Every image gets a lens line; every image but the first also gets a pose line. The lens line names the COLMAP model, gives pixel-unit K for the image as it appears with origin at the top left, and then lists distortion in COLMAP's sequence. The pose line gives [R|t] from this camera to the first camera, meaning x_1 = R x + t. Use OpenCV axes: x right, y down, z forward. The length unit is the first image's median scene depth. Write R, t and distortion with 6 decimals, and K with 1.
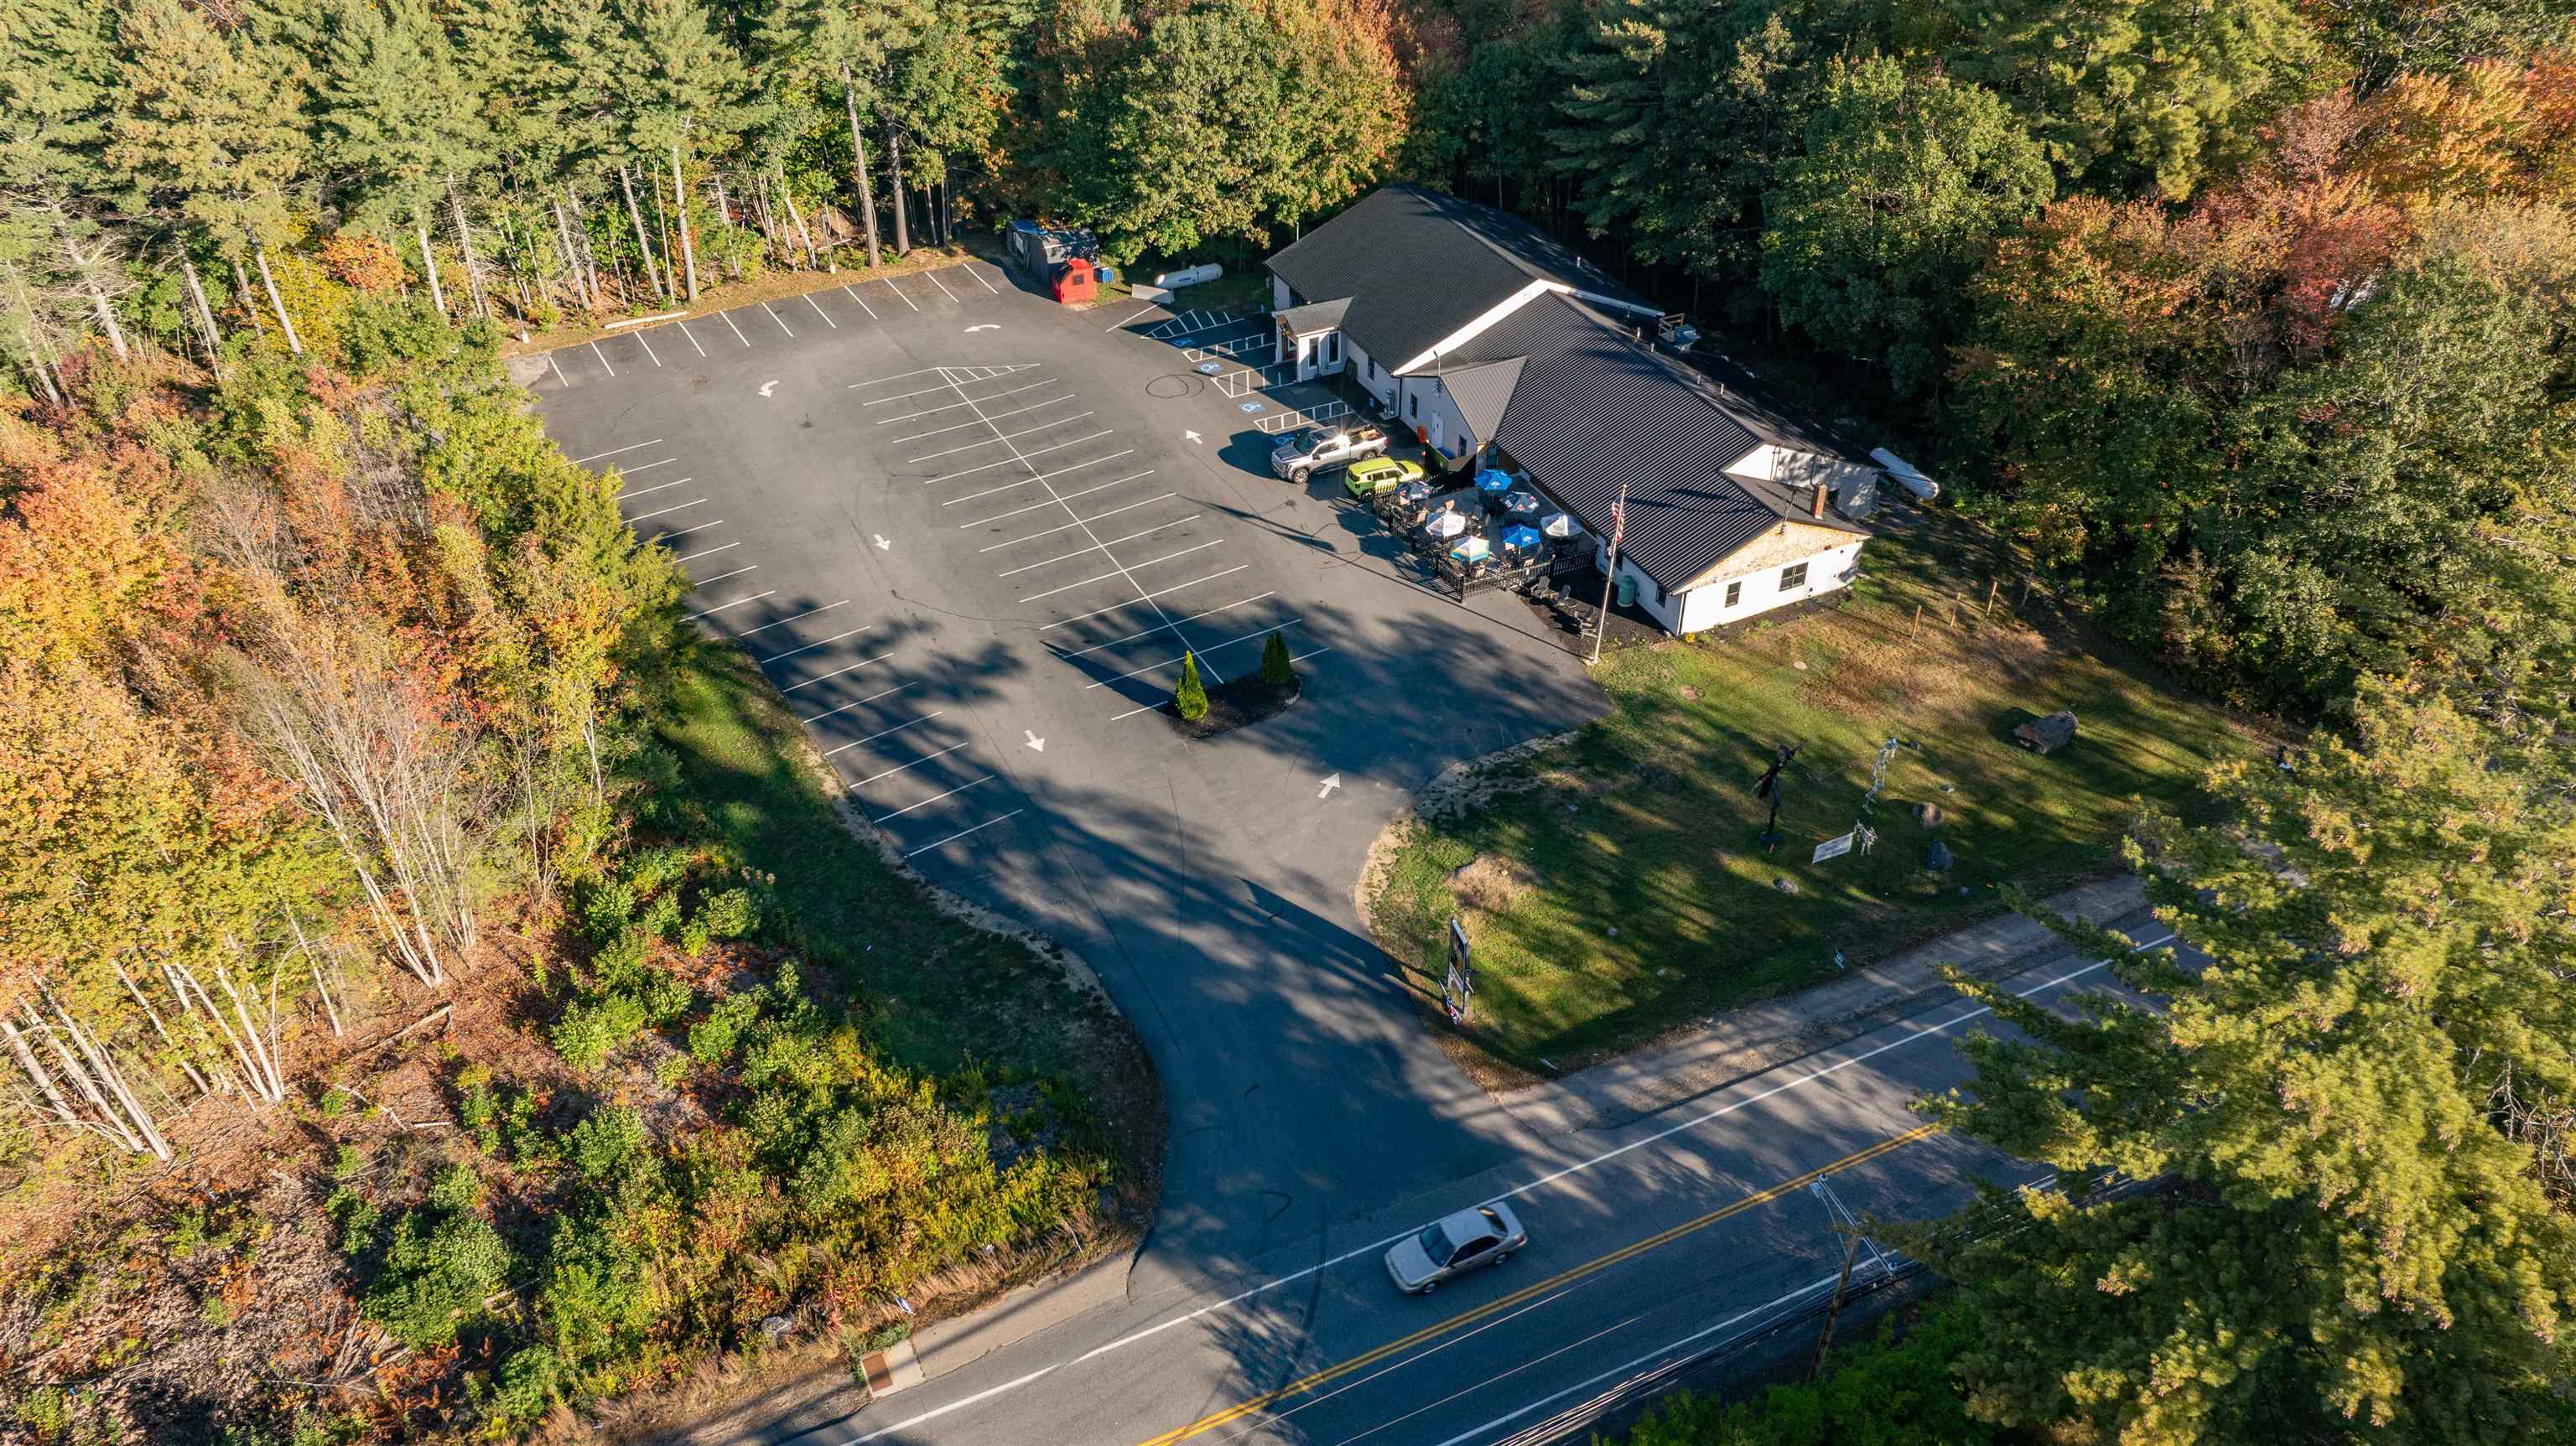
lens RADIAL K [[1807.0, 0, 1299.6], [0, 1807.0, 716.4], [0, 0, 1]] dist [-0.021436, 0.004896]
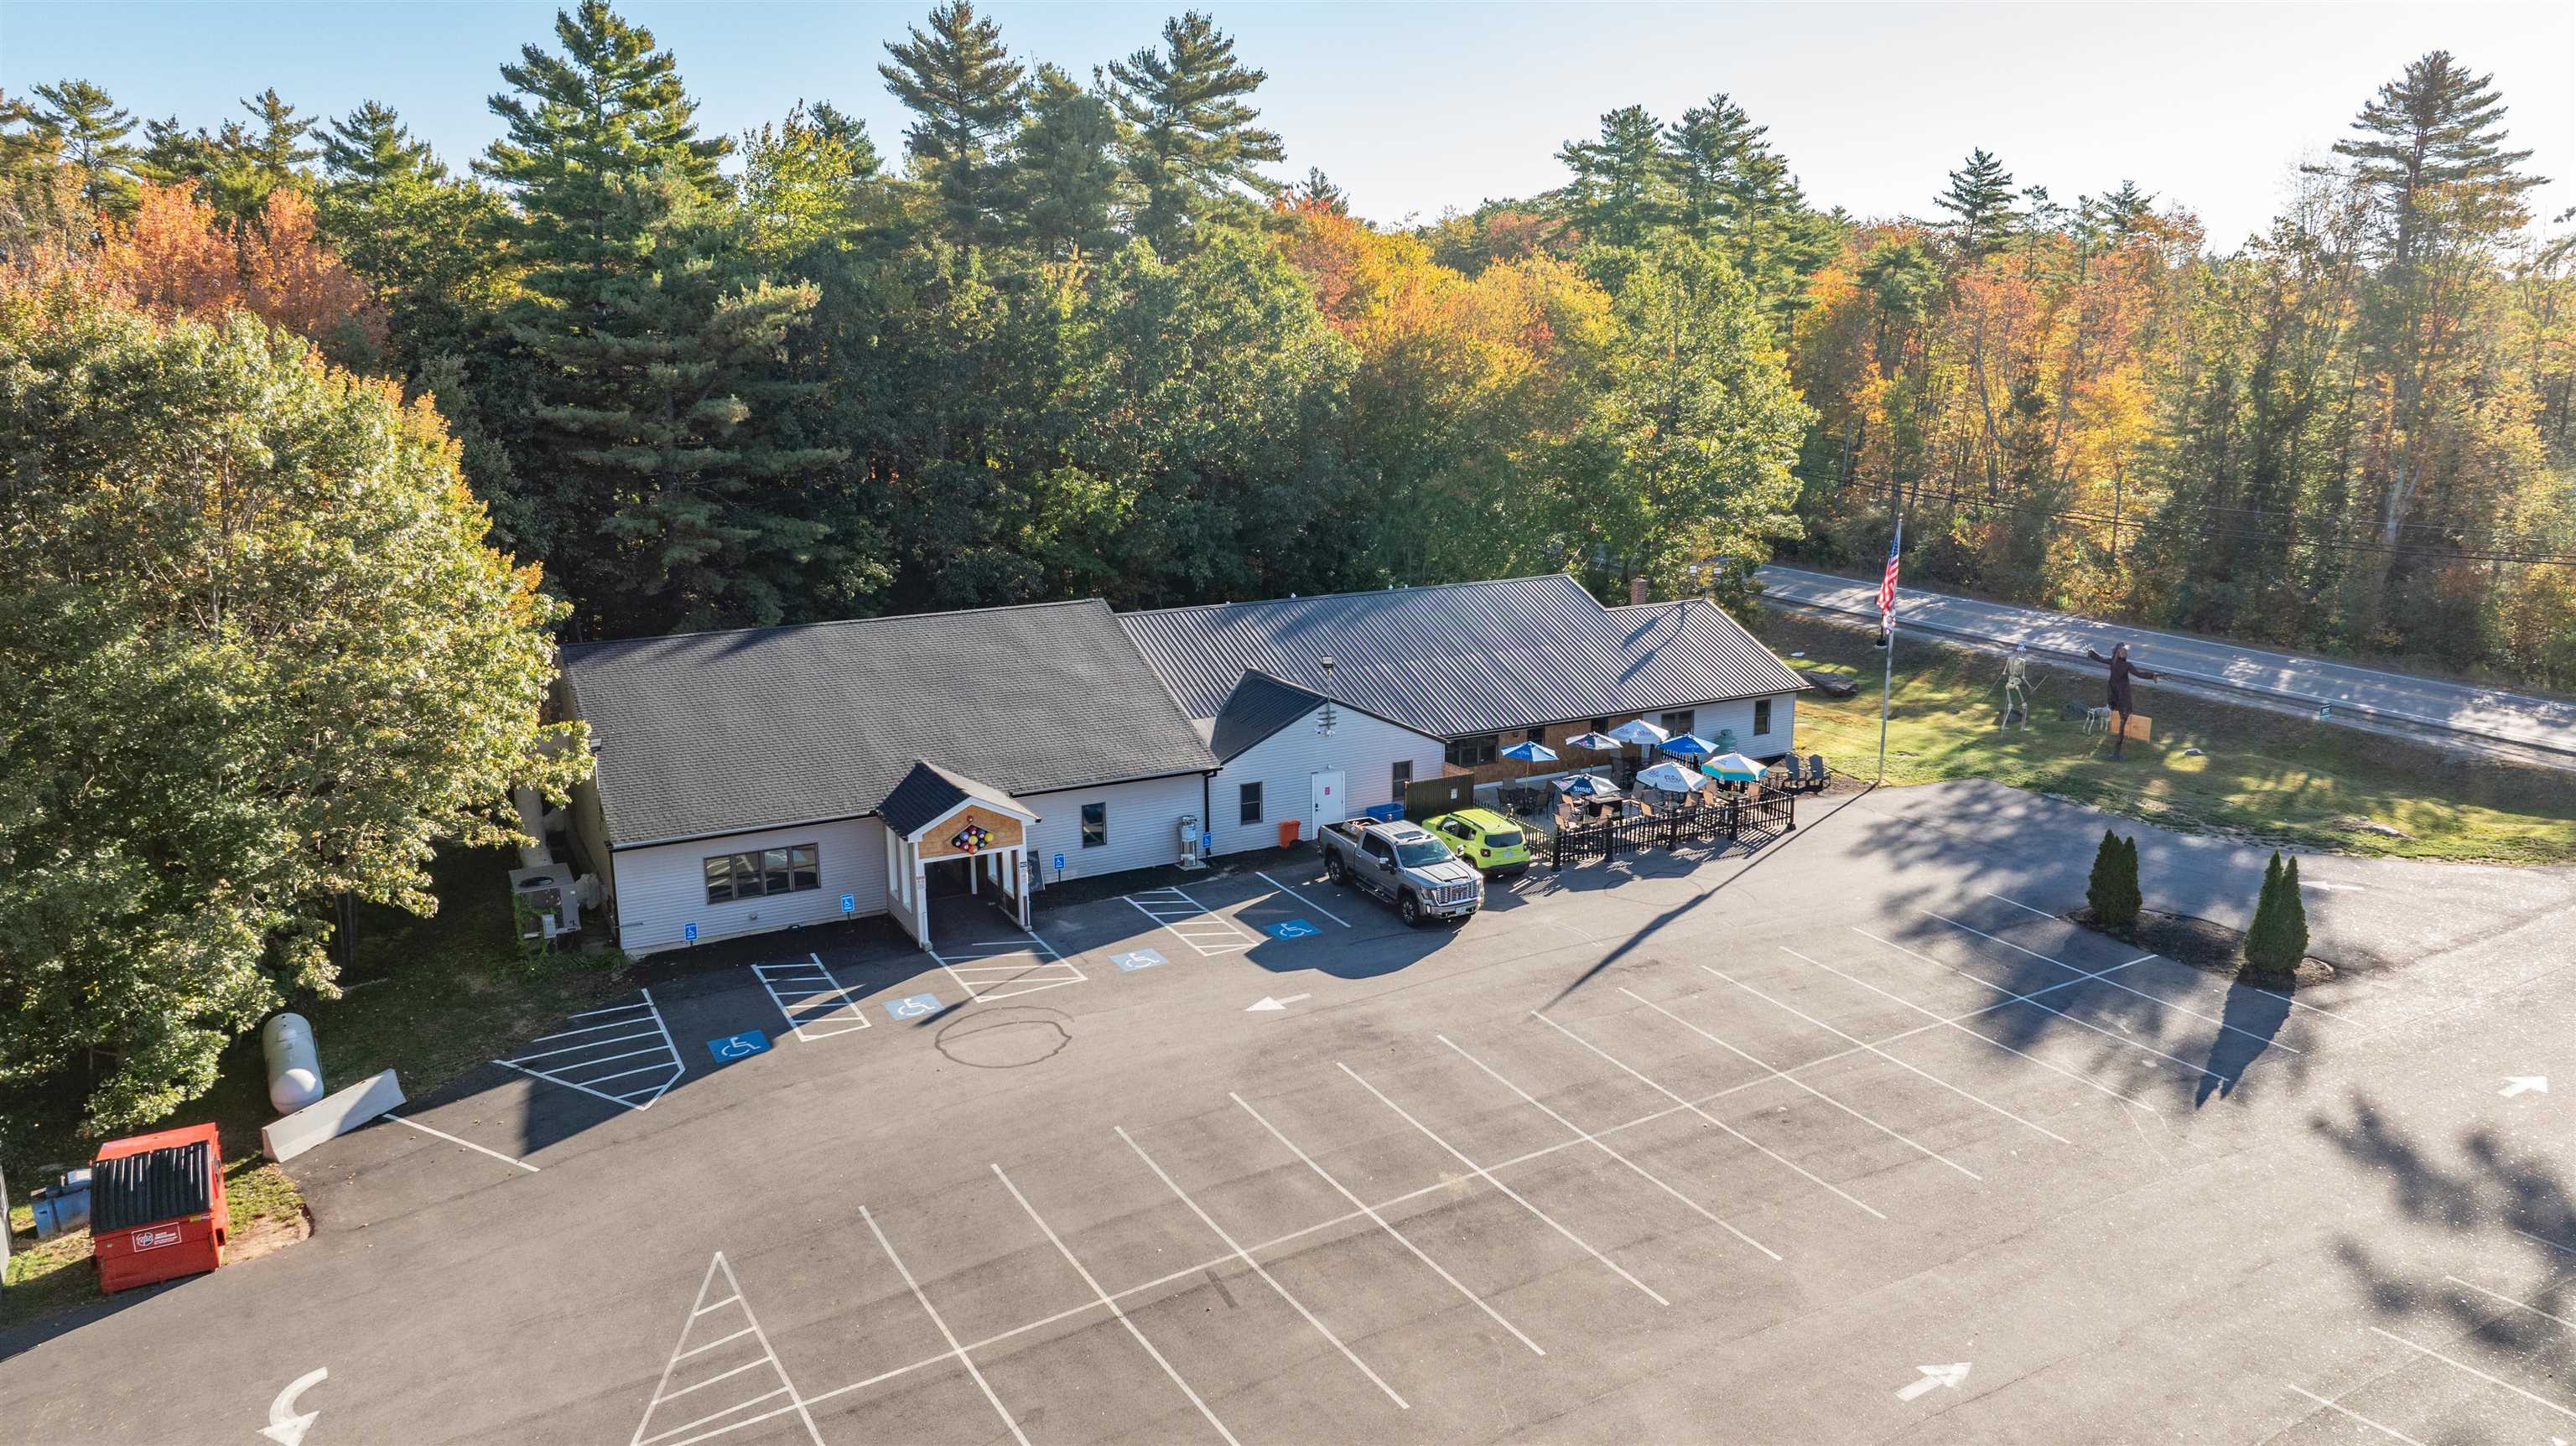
lens RADIAL K [[1807.0, 0, 1299.6], [0, 1807.0, 716.4], [0, 0, 1]] dist [-0.021436, 0.004896]
pose [[-0.043394, -0.216087, 0.975409, -0.499700], [0.605149, 0.771158, 0.197760, -0.310531], [-0.794928, 0.598850, 0.097301, 0.973042]]
